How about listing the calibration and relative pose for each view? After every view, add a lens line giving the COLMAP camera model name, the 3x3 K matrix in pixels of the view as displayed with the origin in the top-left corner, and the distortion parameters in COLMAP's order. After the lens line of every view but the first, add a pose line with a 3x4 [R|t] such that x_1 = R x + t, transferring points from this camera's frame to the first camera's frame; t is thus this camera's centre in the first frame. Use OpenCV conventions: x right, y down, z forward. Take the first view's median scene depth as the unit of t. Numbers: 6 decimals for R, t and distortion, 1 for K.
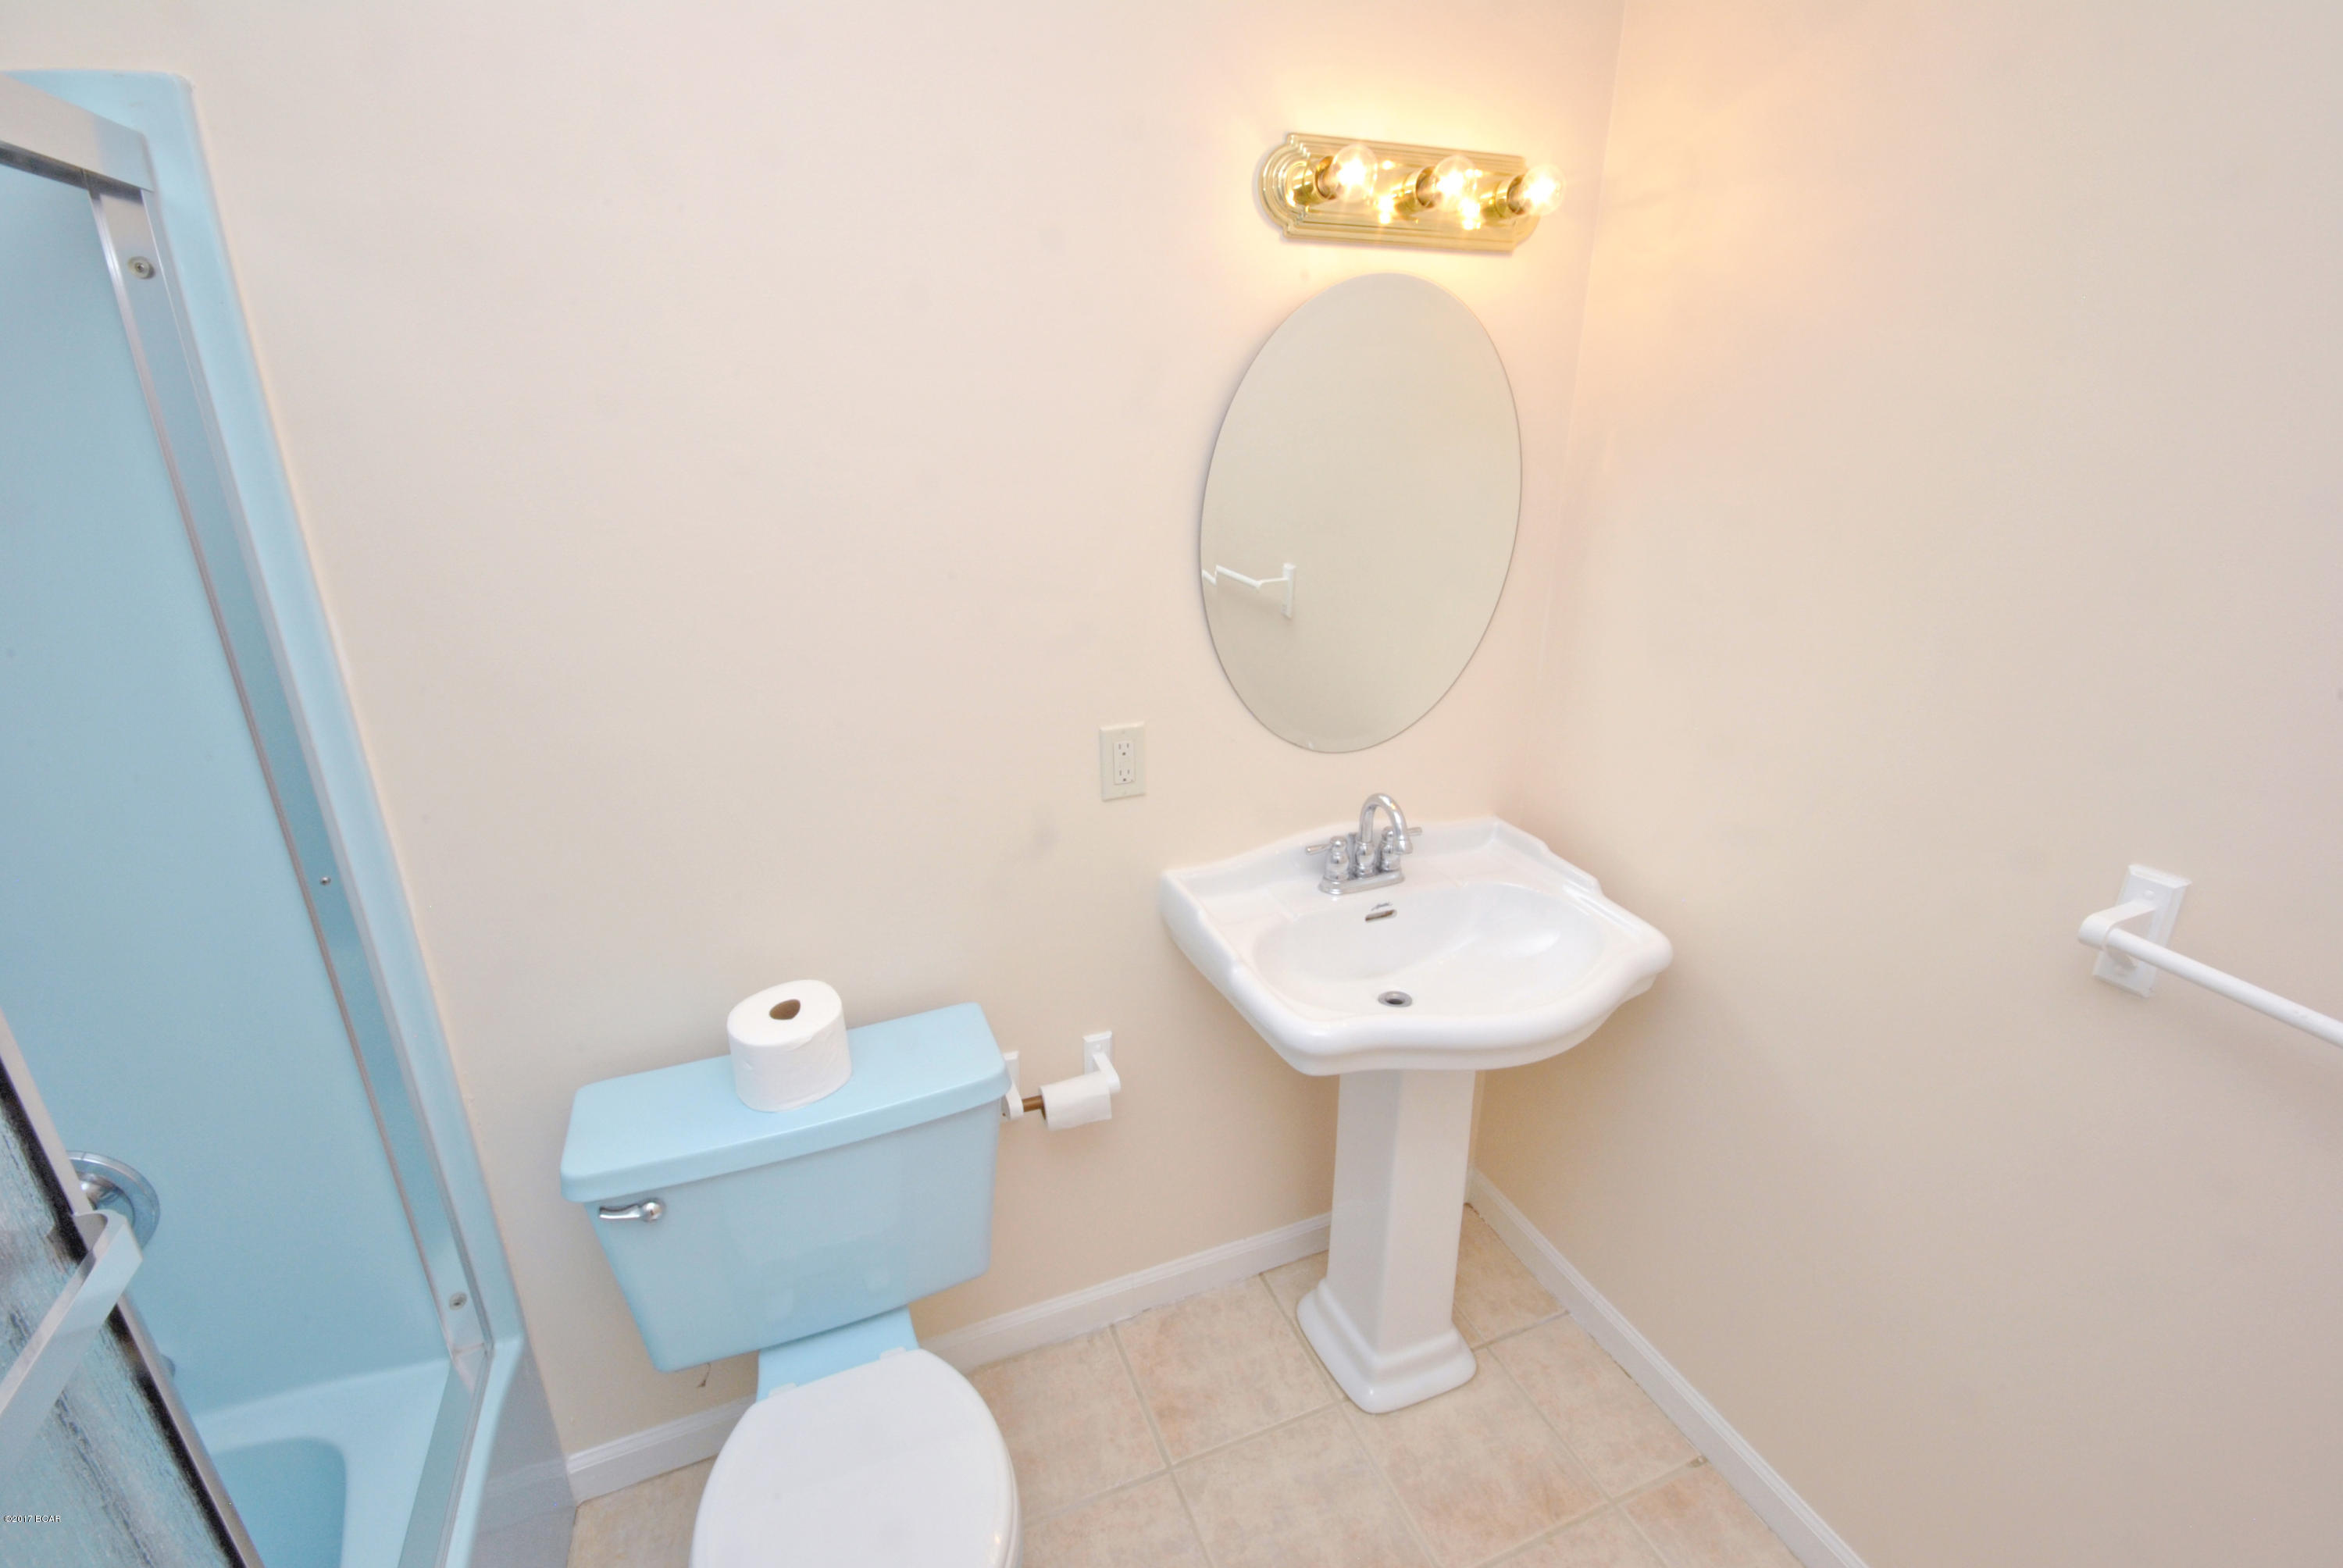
lens RADIAL K [[1033.9, 0, 1173.2], [0, 1033.9, 779.7], [0, 0, 1]] dist [-0.000405, 0.000021]
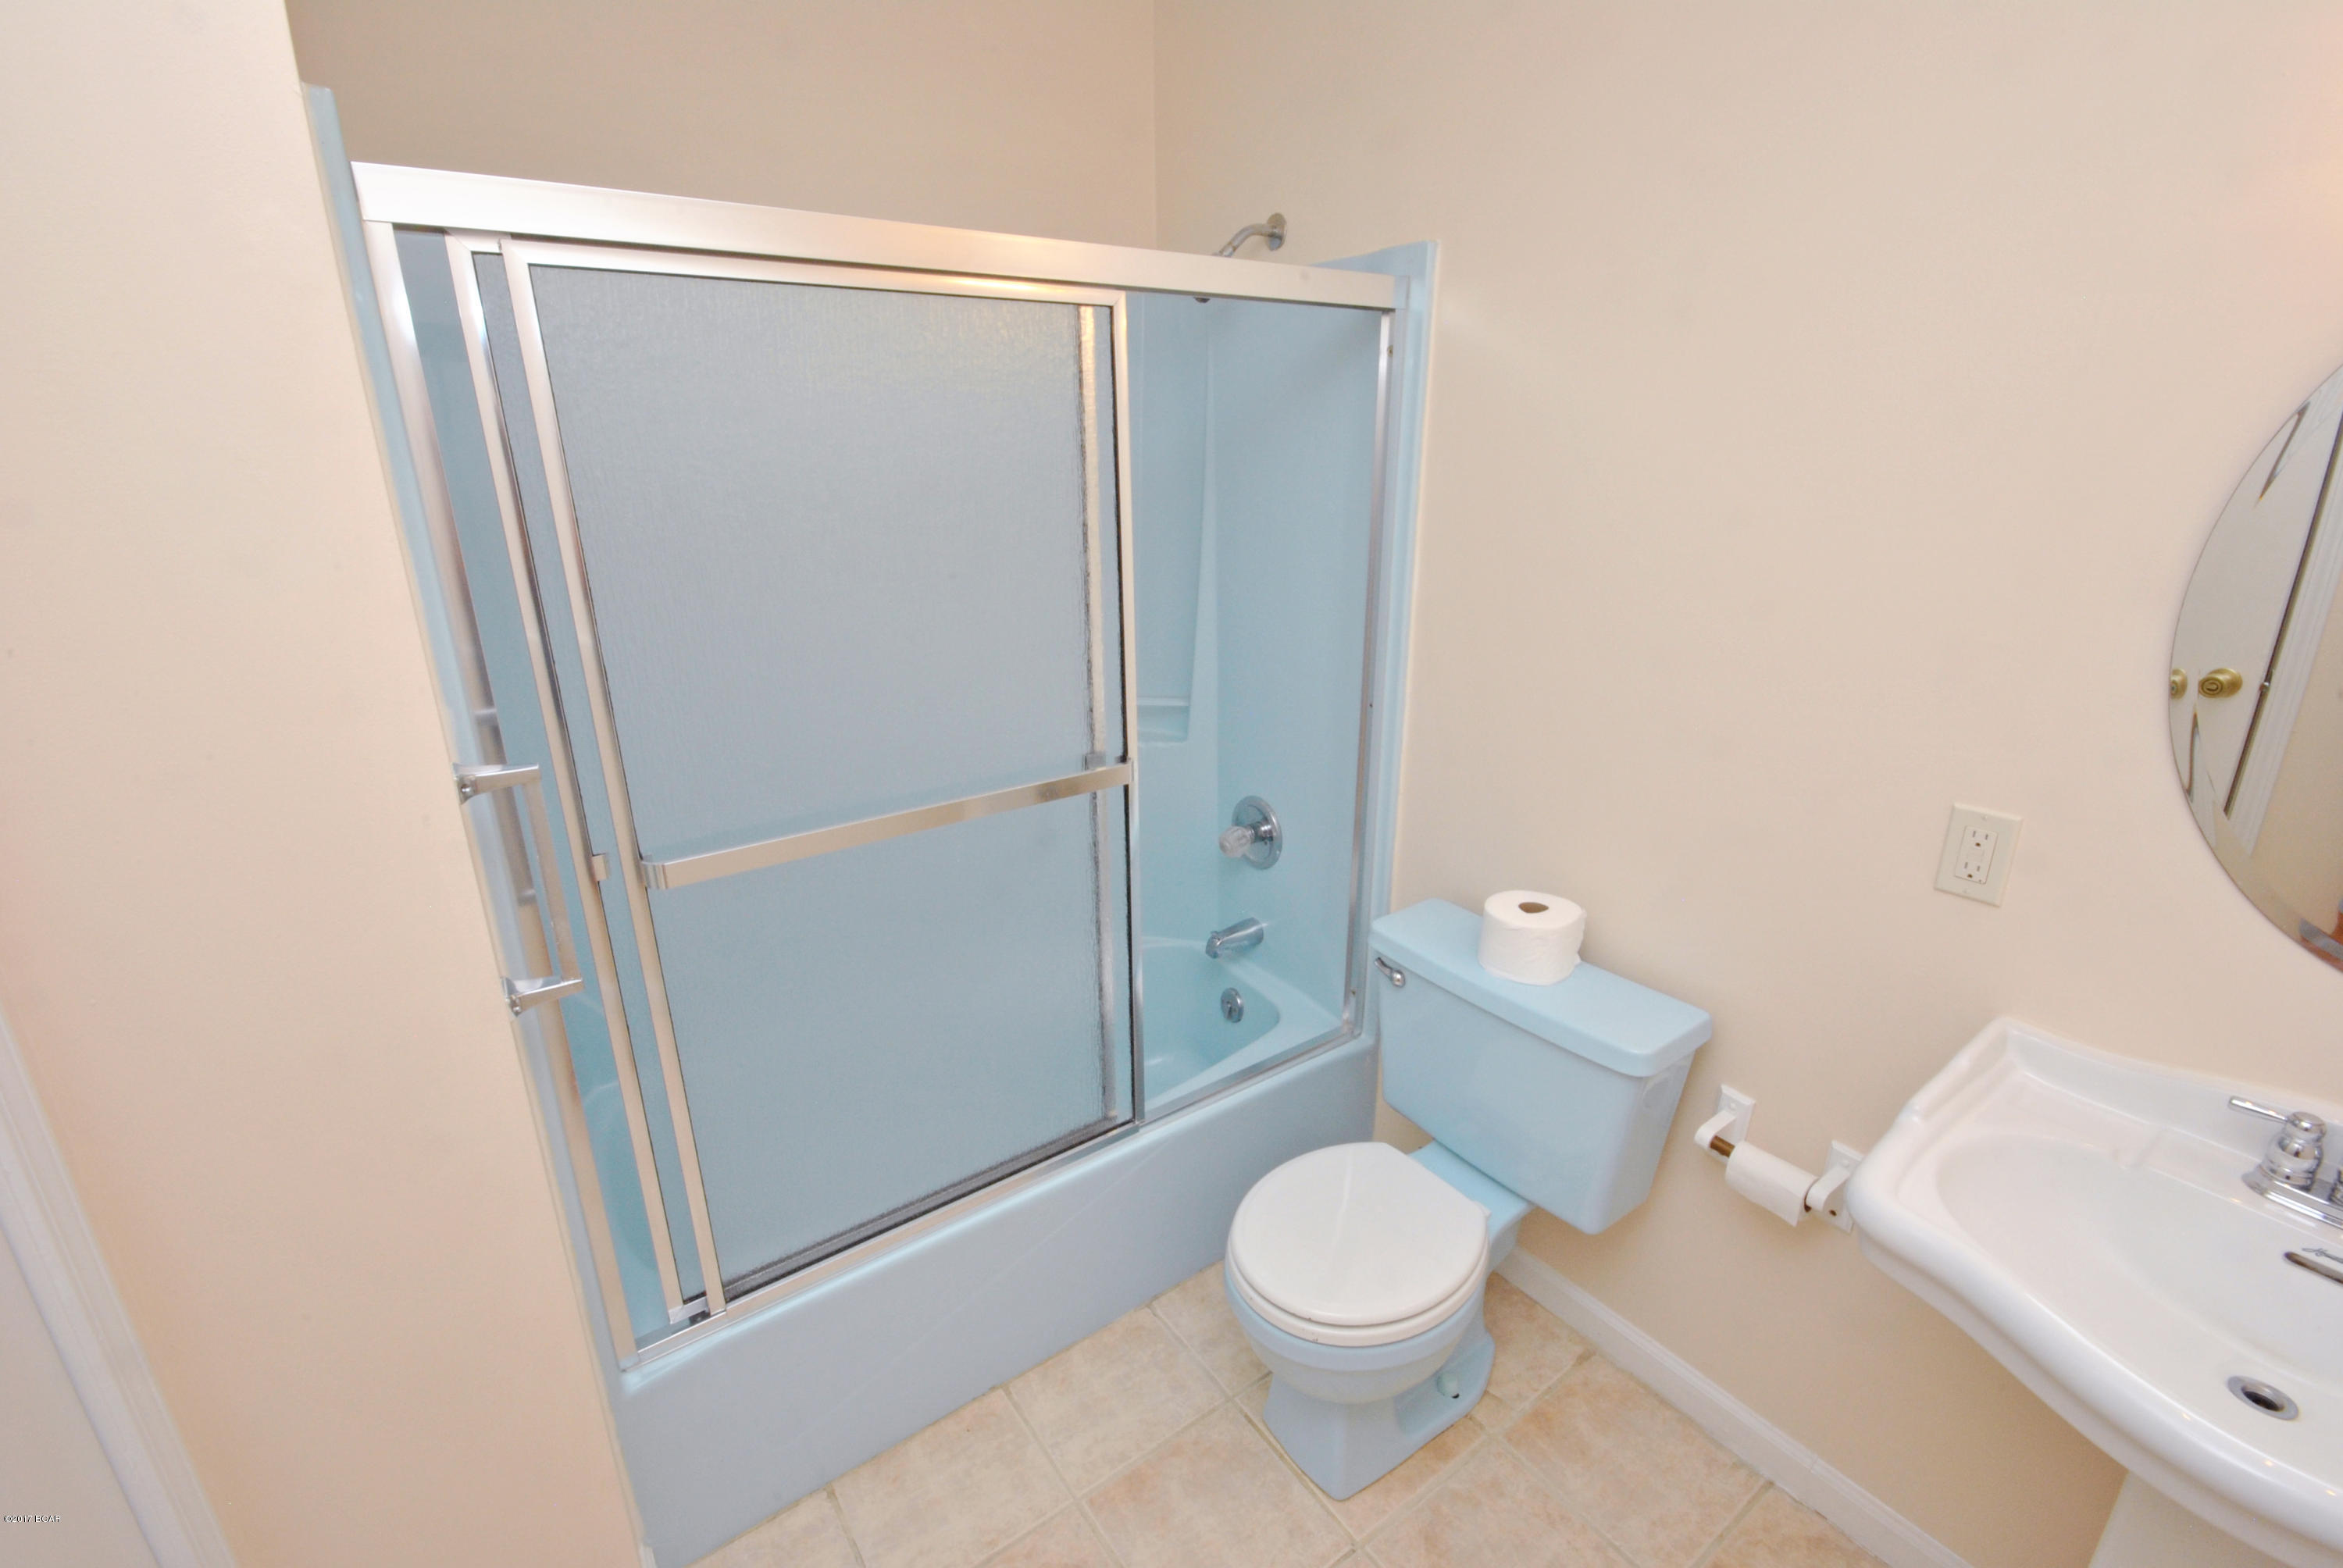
lens RADIAL K [[1033.9, 0, 1173.2], [0, 1033.9, 779.7], [0, 0, 1]] dist [-0.000405, 0.000021]
pose [[0.240523, 0.307846, -0.920532, 0.522993], [-0.336072, 0.916126, 0.218561, -0.035732], [0.910607, 0.256796, 0.323807, 0.141011]]
